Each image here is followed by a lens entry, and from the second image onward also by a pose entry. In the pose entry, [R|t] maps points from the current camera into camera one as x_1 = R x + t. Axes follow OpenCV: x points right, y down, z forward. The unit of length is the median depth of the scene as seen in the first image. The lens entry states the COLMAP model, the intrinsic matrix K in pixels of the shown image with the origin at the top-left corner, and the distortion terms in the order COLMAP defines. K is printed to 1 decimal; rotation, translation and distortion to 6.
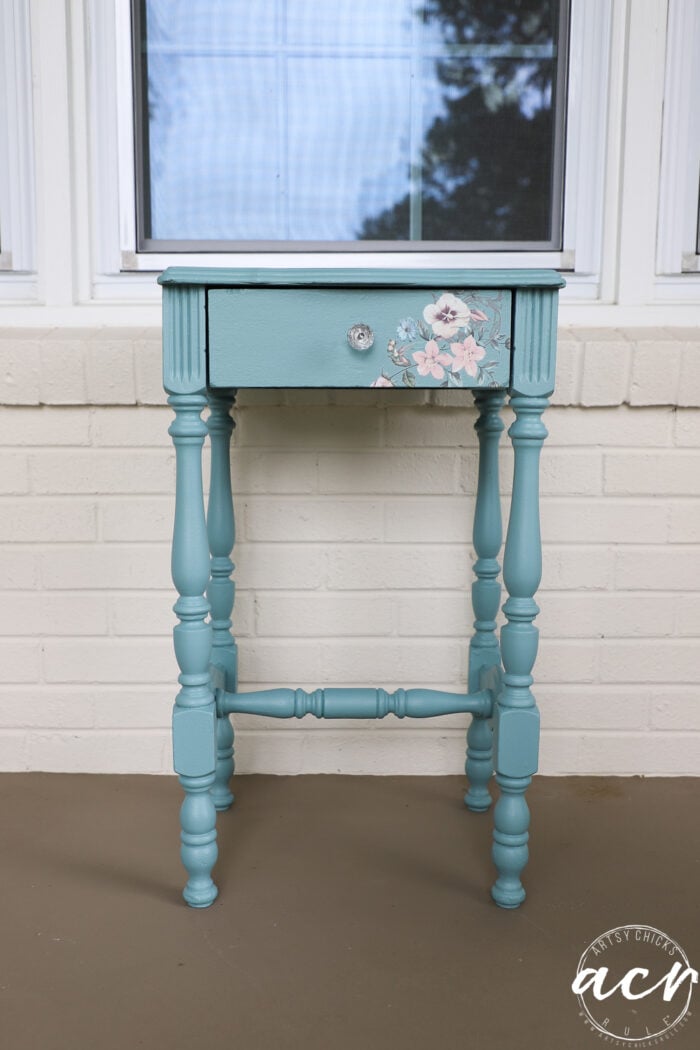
lens RADIAL K [[948.1, 0, 339.3], [0, 948.1, 521.9], [0, 0, 1]] dist [-0.000915, 0.003752]
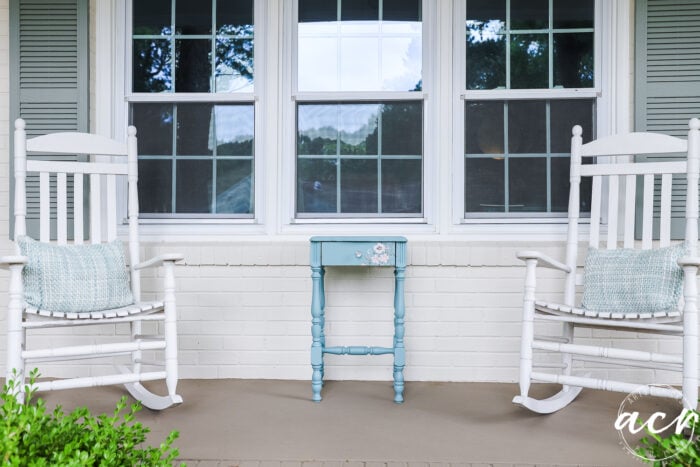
lens RADIAL K [[535.0, 0, 350.0], [0, 535.0, 233.5], [0, 0, 1]] dist [-0.001015, -0.002034]
pose [[0.999419, -0.003624, -0.033879, 0.063778], [-0.000933, 0.991046, -0.133520, 0.026538], [0.034060, 0.133475, 0.990467, -1.264976]]
